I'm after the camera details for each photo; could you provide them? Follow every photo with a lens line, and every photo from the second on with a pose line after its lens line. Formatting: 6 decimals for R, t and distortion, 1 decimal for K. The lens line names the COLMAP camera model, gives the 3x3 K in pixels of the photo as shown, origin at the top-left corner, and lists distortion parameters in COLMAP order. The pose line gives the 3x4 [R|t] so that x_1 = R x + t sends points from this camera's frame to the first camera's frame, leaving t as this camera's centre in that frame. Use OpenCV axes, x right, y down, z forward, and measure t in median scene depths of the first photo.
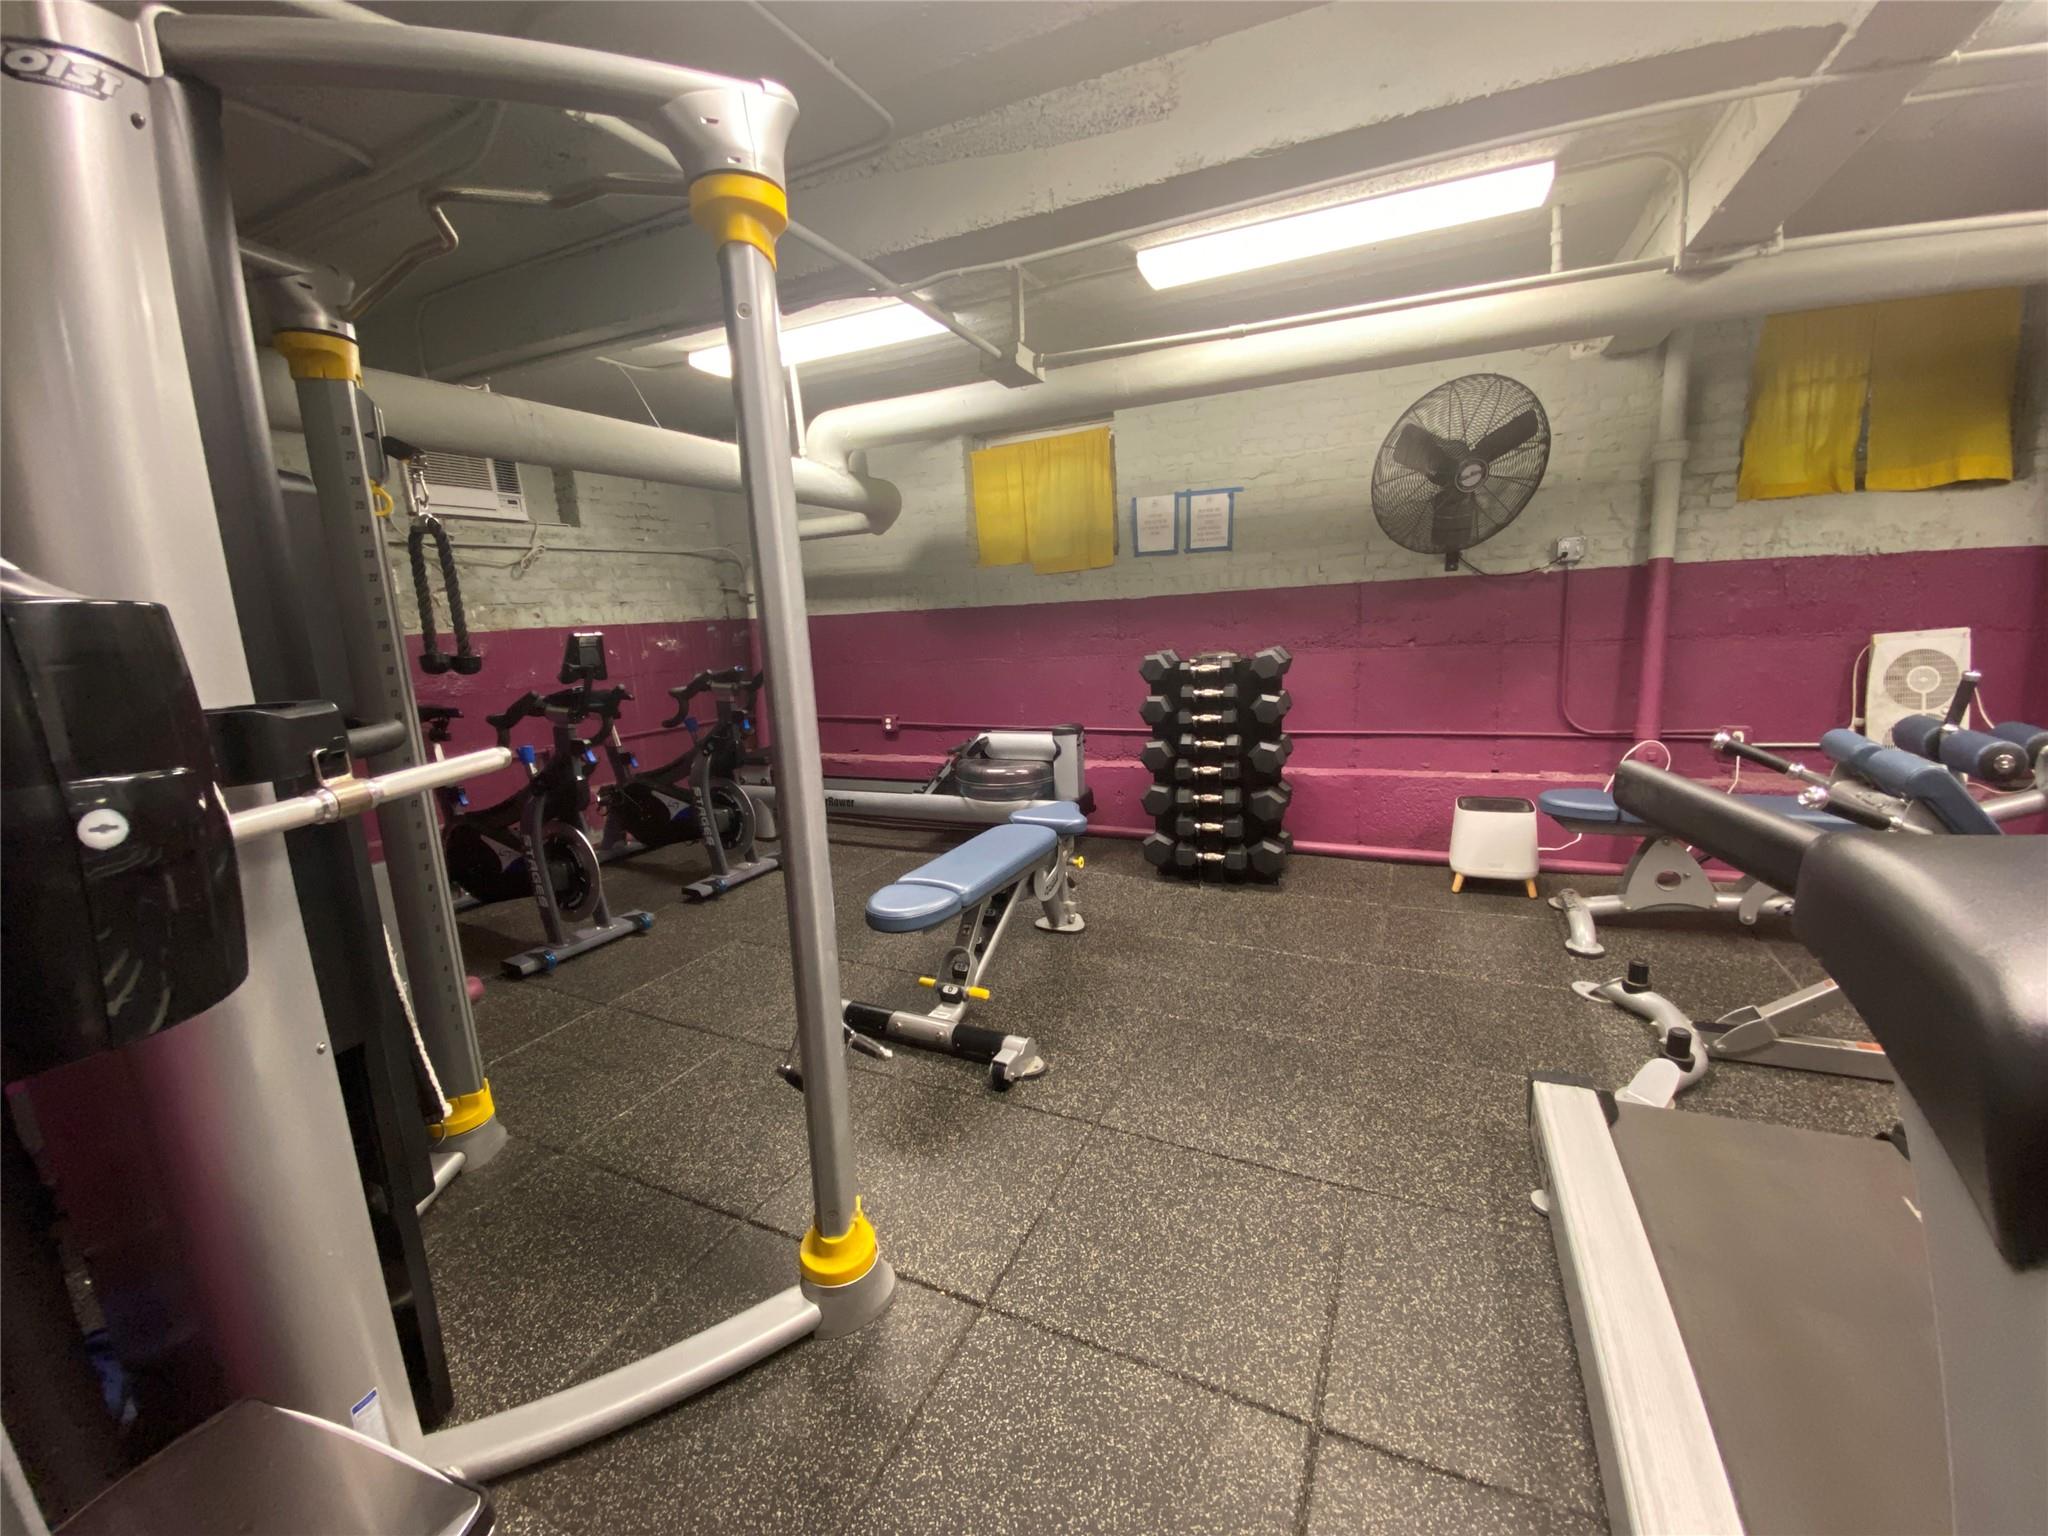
lens RADIAL K [[836.0, 0, 1016.8], [0, 836.0, 761.9], [0, 0, 1]] dist [0.027445, -0.023364]
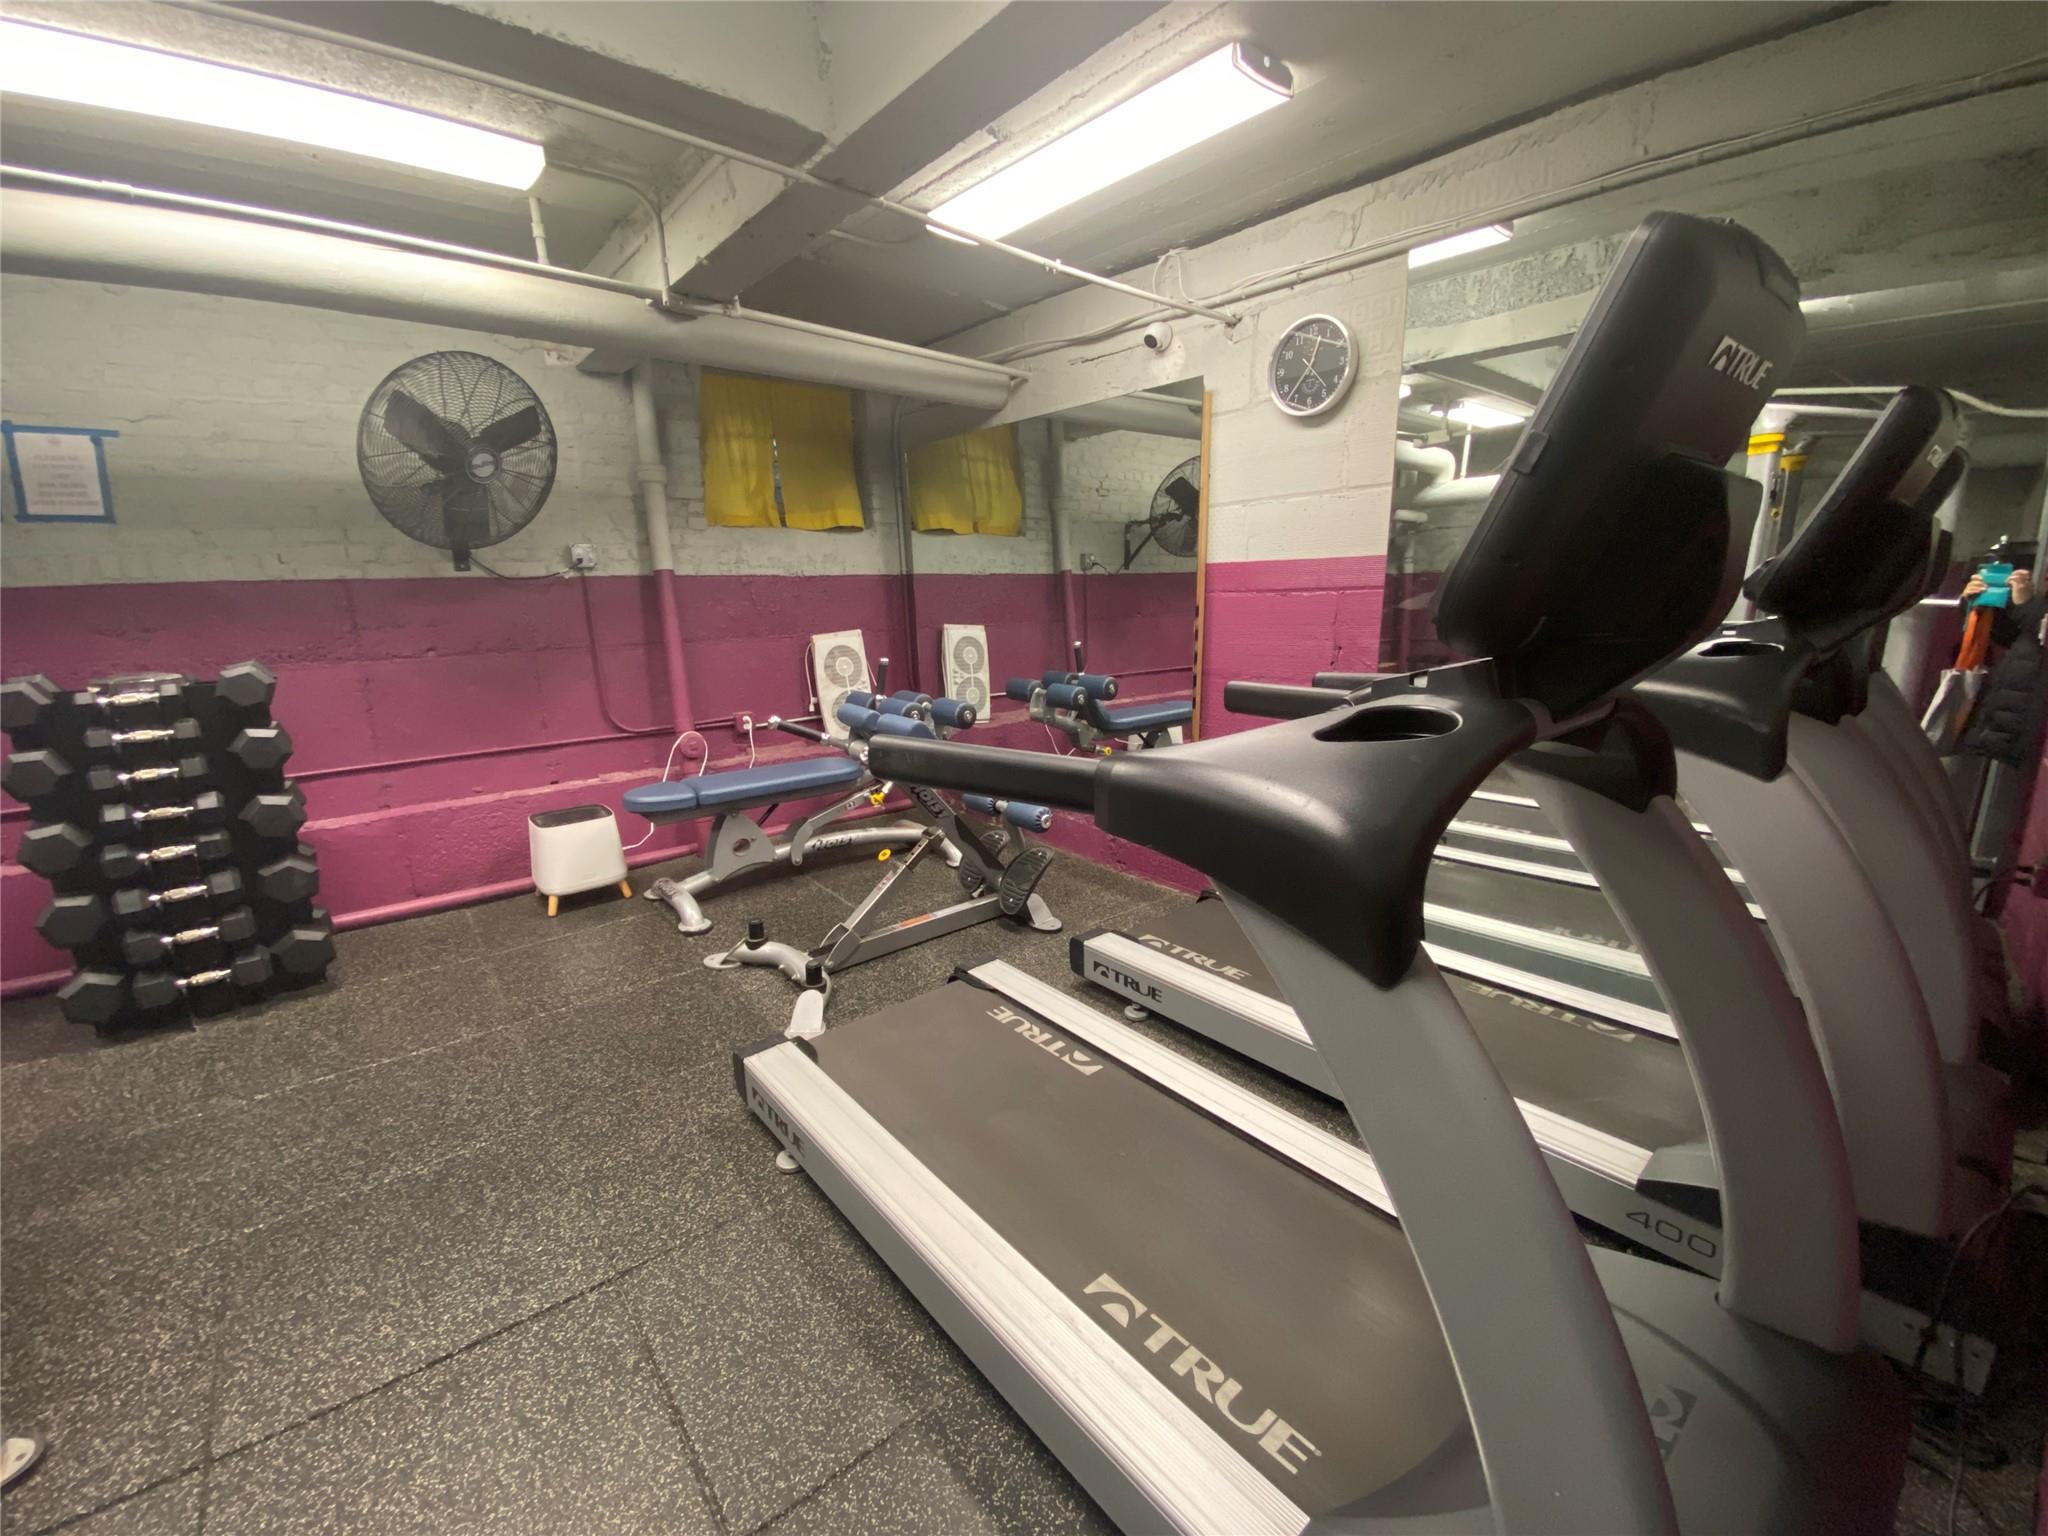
lens RADIAL K [[836.0, 0, 1016.8], [0, 836.0, 761.9], [0, 0, 1]] dist [0.027445, -0.023364]
pose [[0.426272, -0.145399, 0.892834, -0.069461], [0.160845, 0.983453, 0.083363, -0.008460], [-0.890181, 0.108073, 0.442605, 0.117267]]
